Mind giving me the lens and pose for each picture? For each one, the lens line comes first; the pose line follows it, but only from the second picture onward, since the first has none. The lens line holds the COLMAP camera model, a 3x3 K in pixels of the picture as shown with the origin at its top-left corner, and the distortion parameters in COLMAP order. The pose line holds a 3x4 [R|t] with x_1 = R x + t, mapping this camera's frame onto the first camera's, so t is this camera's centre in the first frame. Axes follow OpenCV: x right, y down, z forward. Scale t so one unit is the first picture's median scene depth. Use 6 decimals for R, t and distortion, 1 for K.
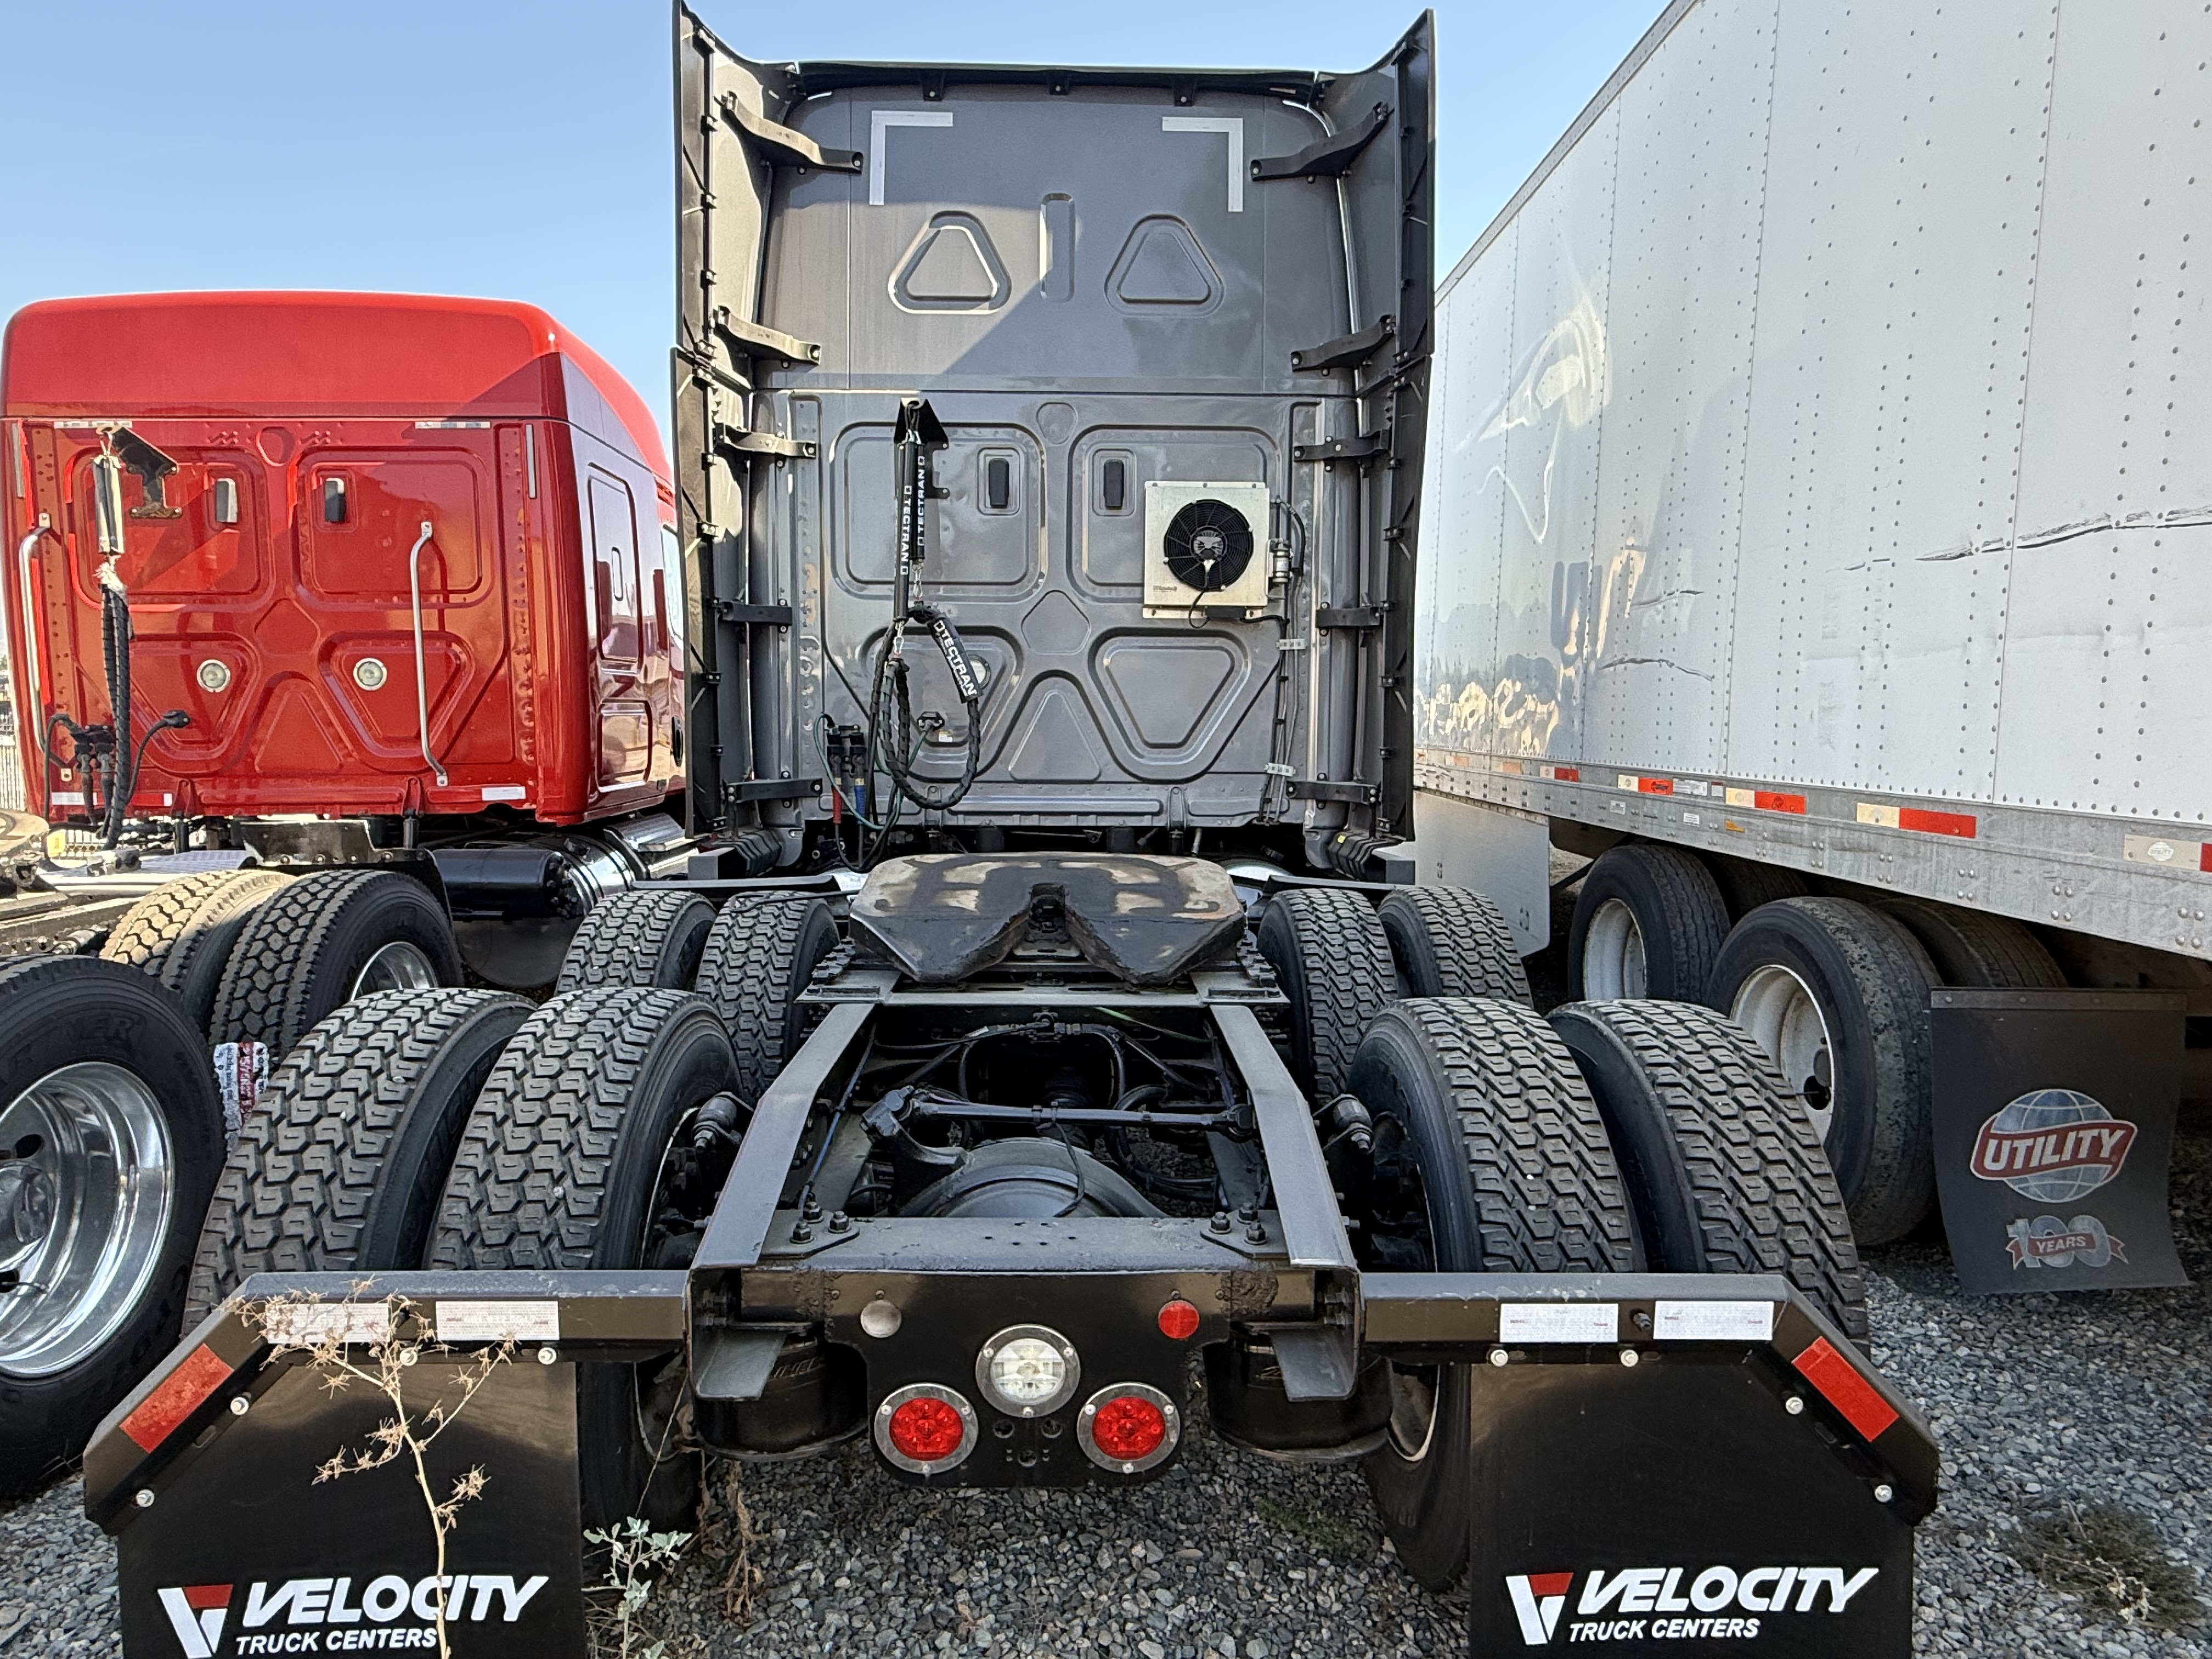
lens RADIAL K [[1355.8, 0, 1096.2], [0, 1355.8, 841.3], [0, 0, 1]] dist [0.004005, -0.007763]
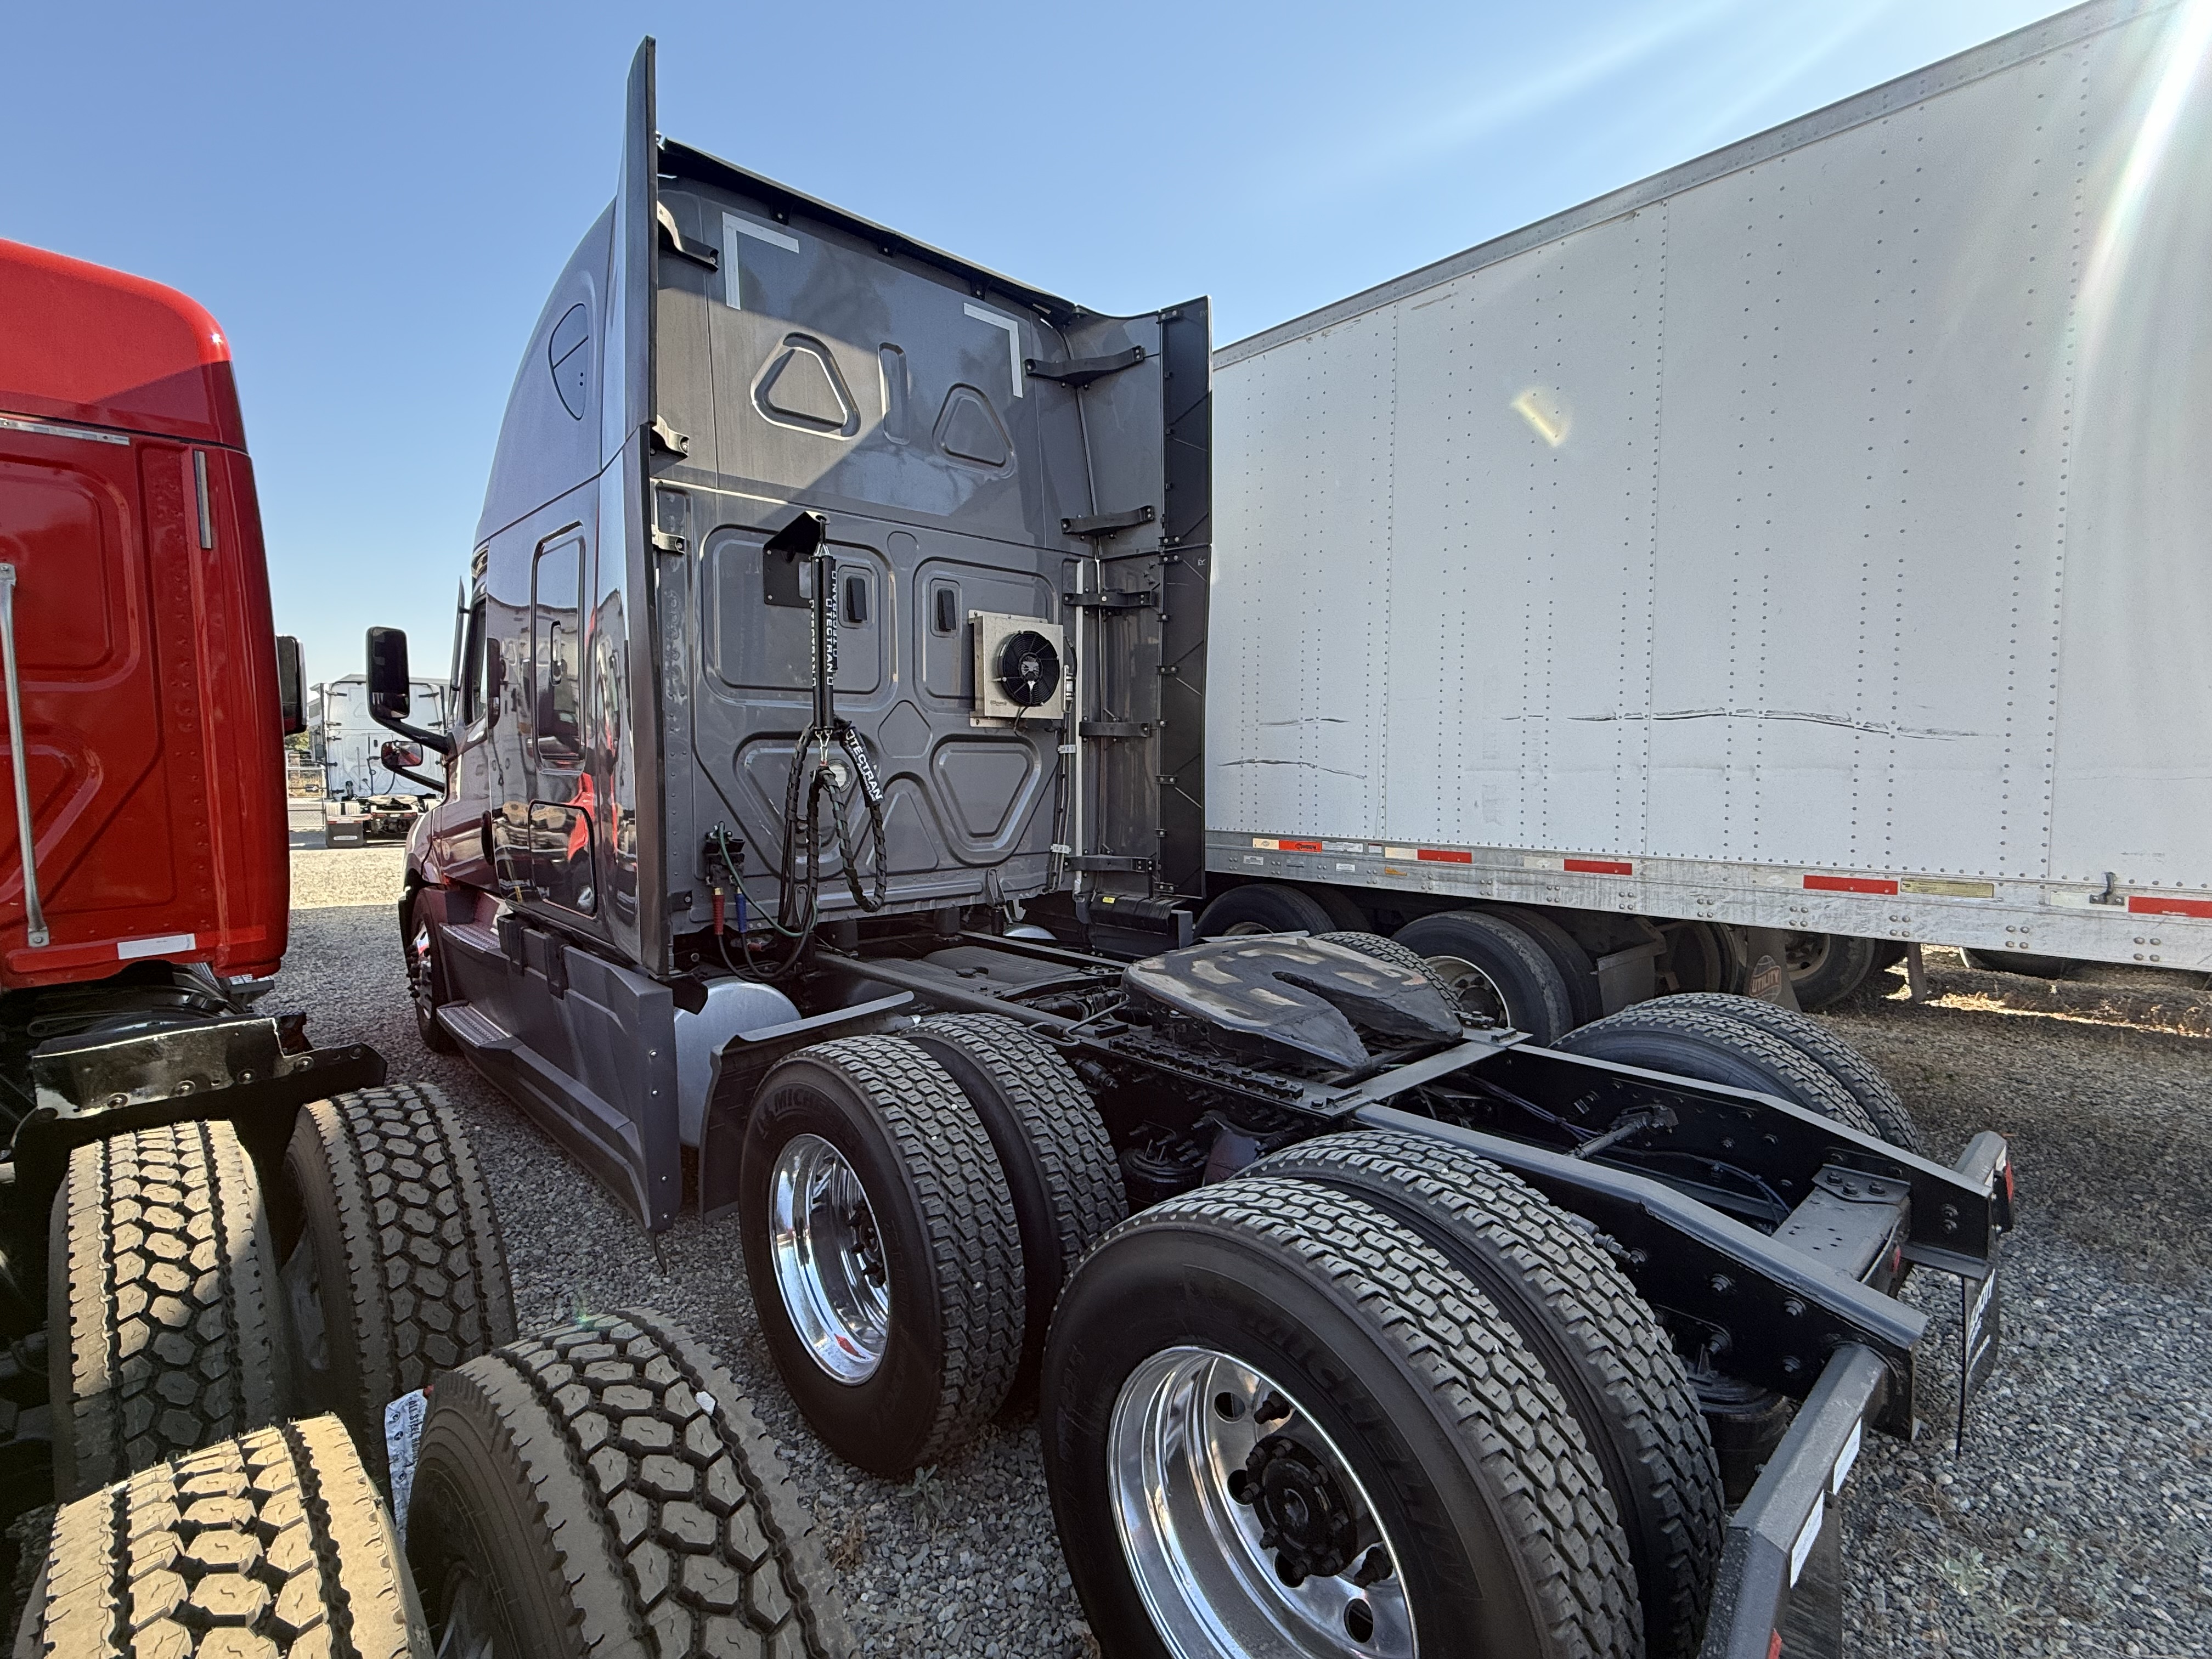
lens RADIAL K [[1057.4, 0, 1110.3], [0, 1057.4, 836.6], [0, 0, 1]] dist [-0.001056, 0.000554]
pose [[0.728758, -0.057097, 0.682387, -0.513206], [0.071753, 0.997399, 0.006826, -0.070013], [-0.681002, 0.043988, 0.730959, 0.266498]]
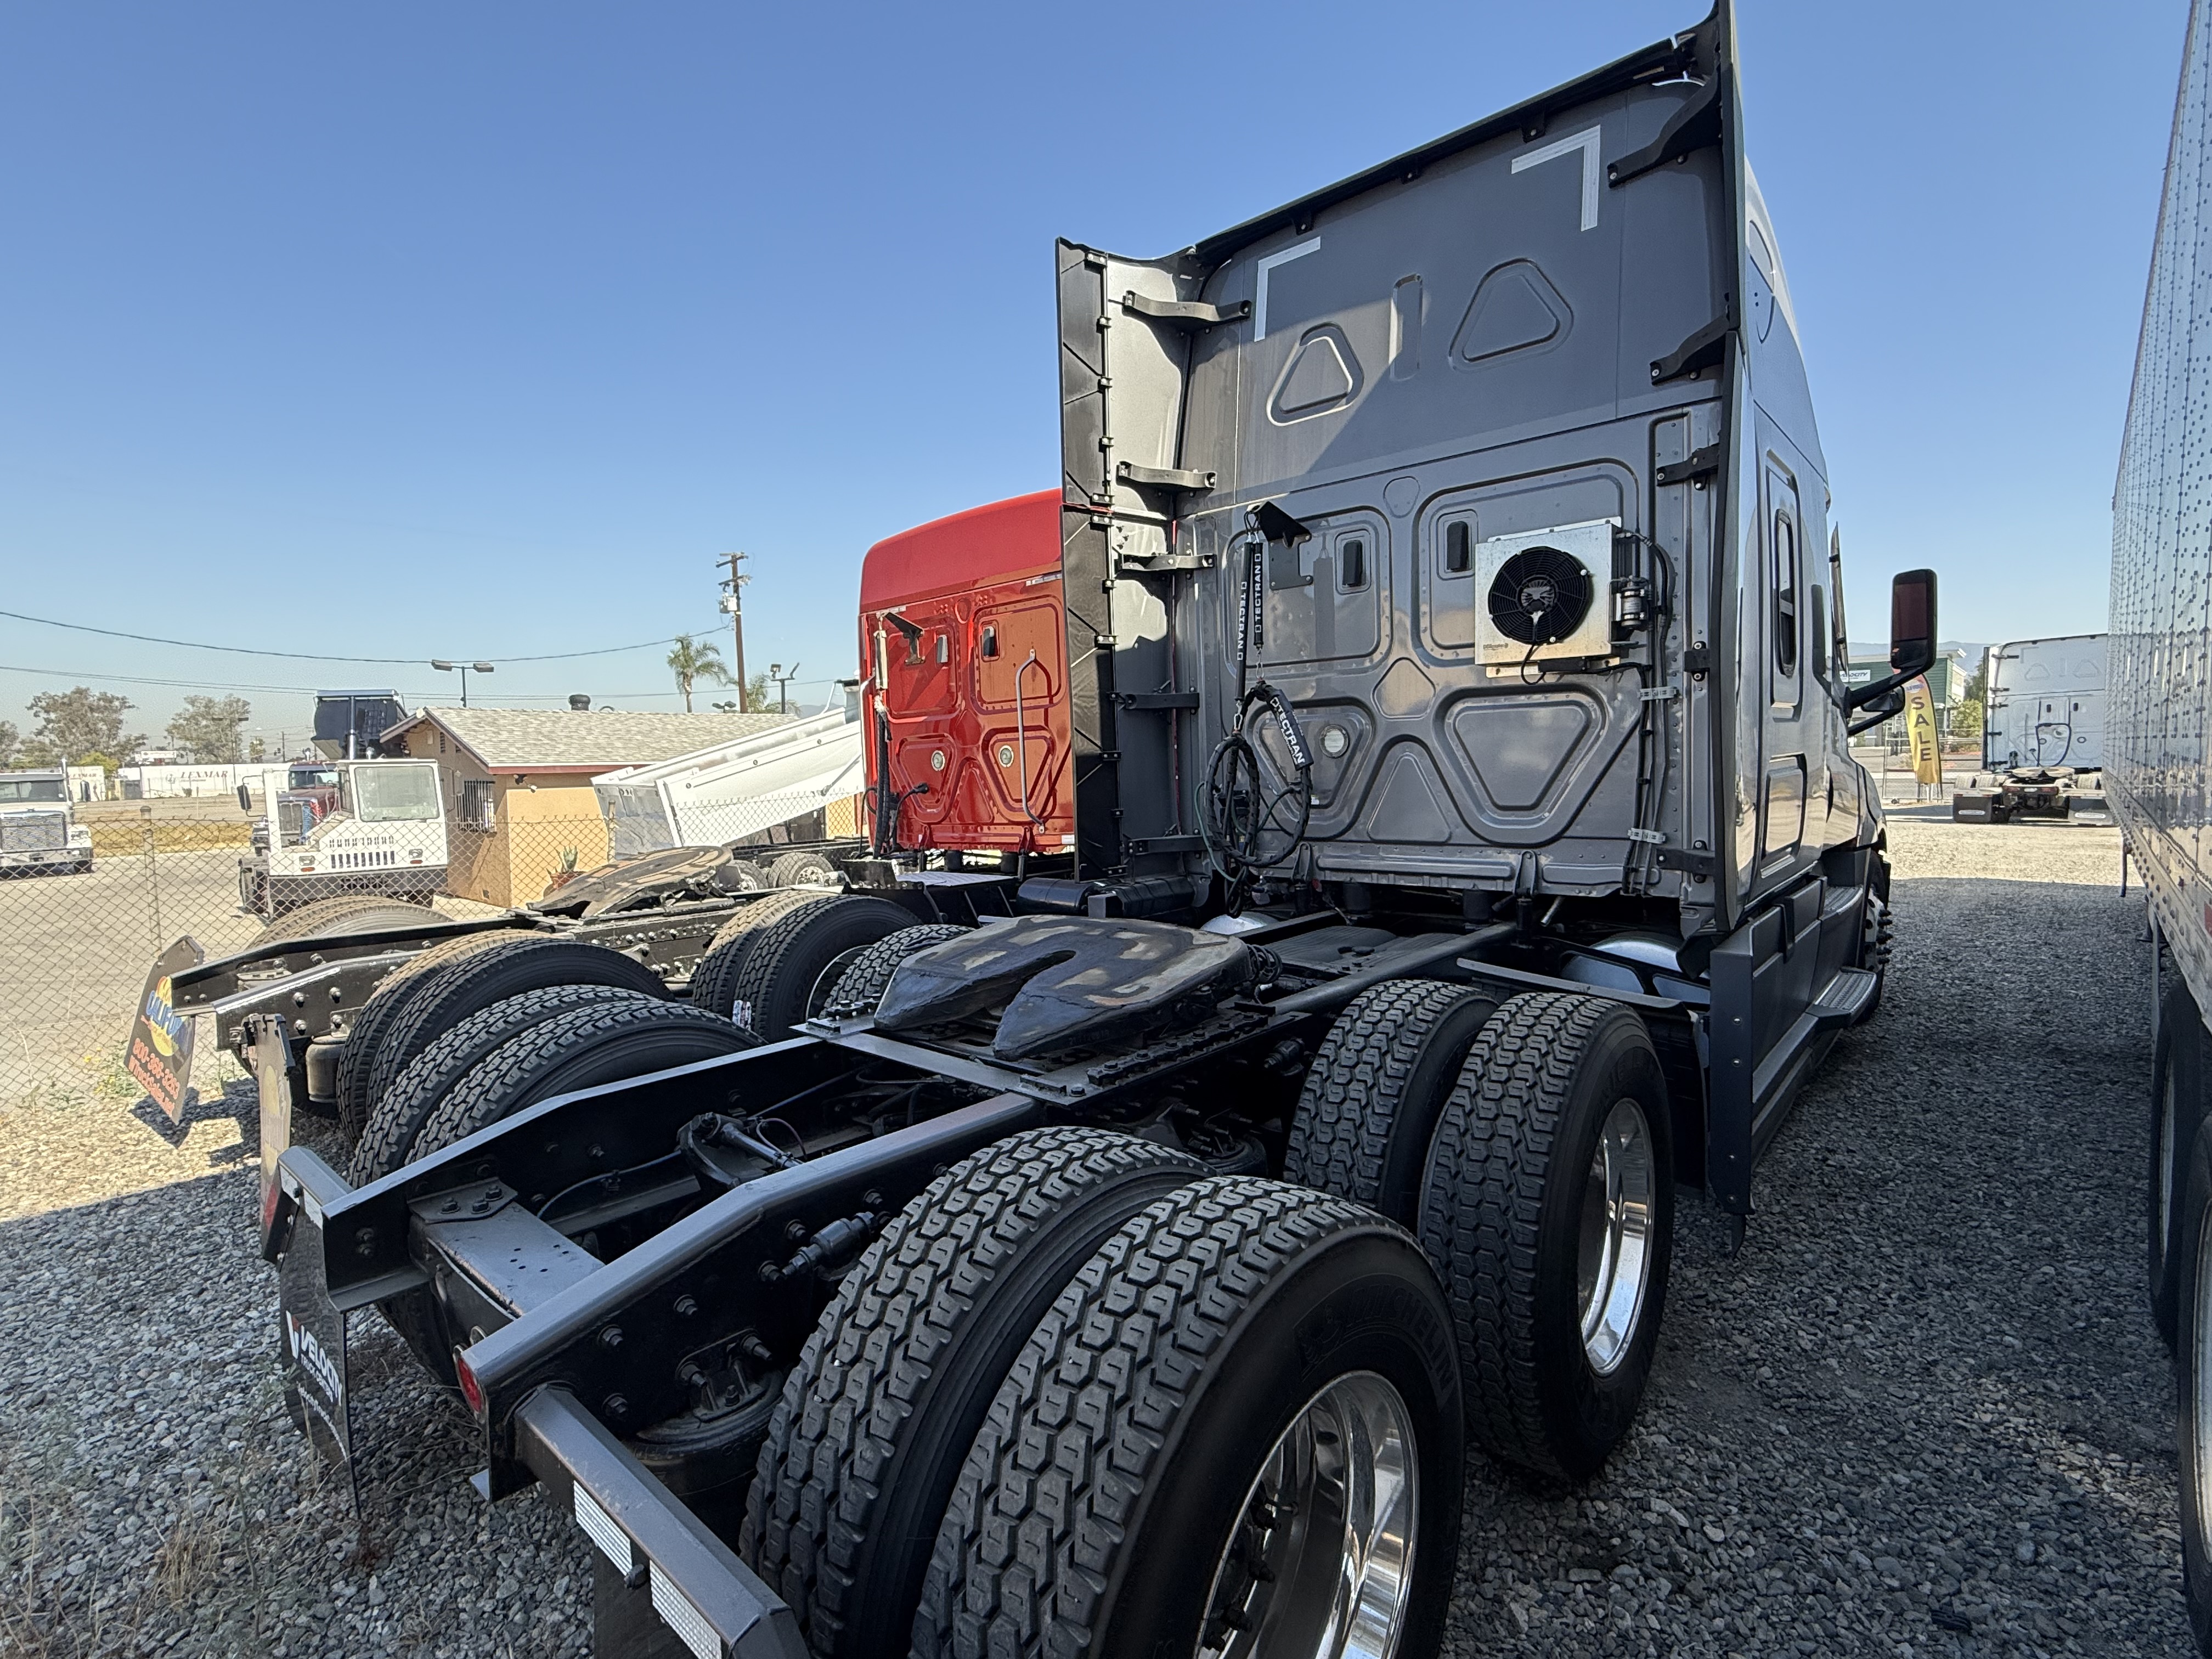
lens RADIAL K [[1057.4, 0, 1074.9], [0, 1057.4, 831.8], [0, 0, 1]] dist [-0.001056, 0.000554]
pose [[0.718114, 0.018403, -0.695682, 0.360875], [-0.033874, 0.999390, -0.008529, -0.038498], [0.695101, 0.029690, 0.718299, 0.257953]]
